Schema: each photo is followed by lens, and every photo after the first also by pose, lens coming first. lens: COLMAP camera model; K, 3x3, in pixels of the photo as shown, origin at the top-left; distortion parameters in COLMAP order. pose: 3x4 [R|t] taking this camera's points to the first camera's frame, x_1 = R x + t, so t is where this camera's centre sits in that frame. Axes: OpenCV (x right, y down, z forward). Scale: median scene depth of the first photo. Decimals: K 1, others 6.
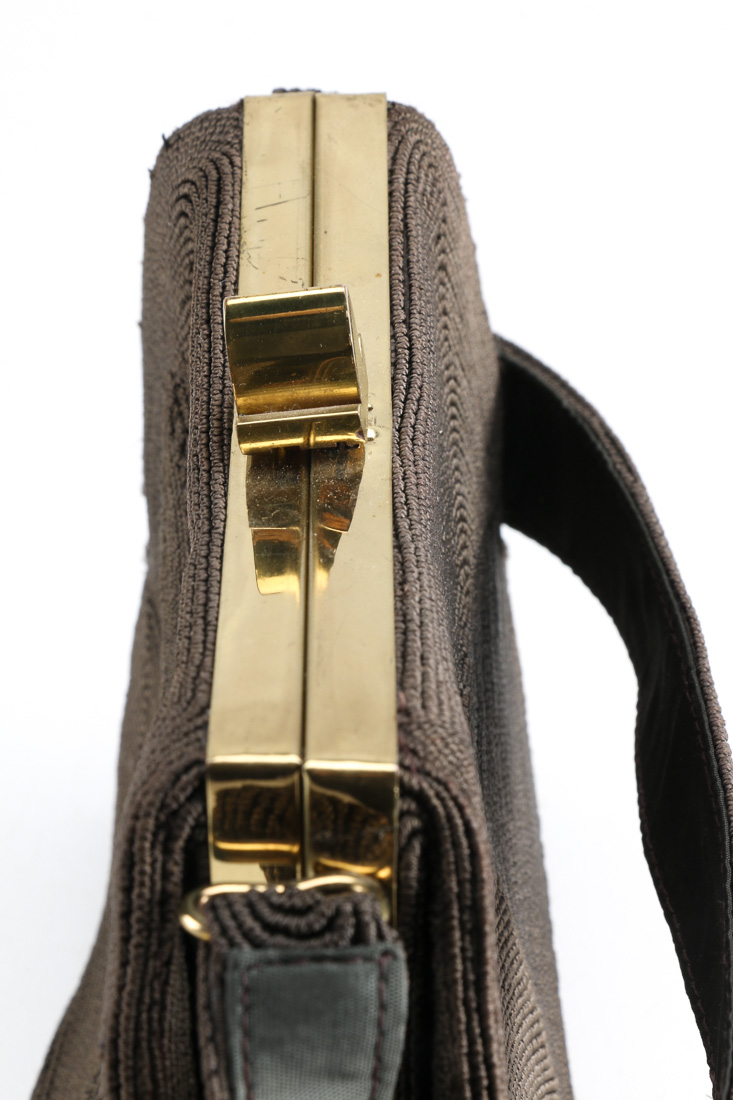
lens RADIAL K [[3666.8, 0, 365.8], [0, 3666.8, 549.8], [0, 0, 1]] dist [0.508735, 0.000000]
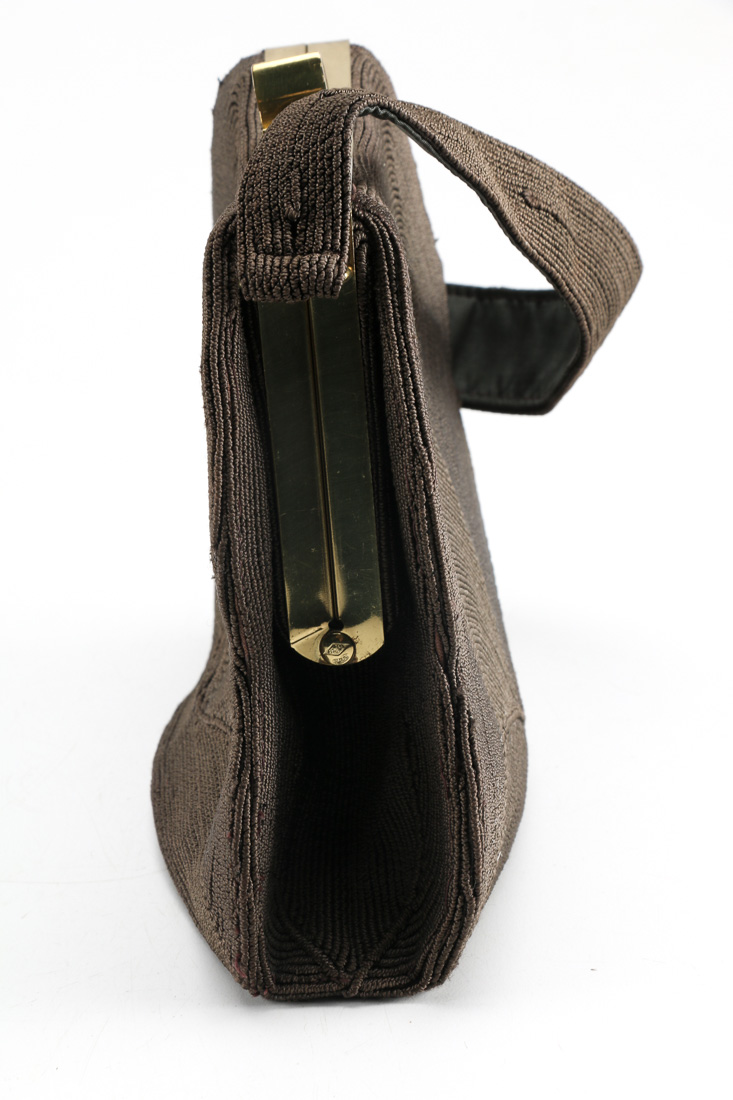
lens RADIAL K [[3666.8, 0, 366.7], [0, 3666.8, 550.2], [0, 0, 1]] dist [0.508735, 0.000000]
pose [[0.997816, -0.063178, -0.019263, 0.040700], [0.055862, 0.962838, -0.264240, 0.711695], [0.035241, 0.262587, 0.964265, -0.738912]]
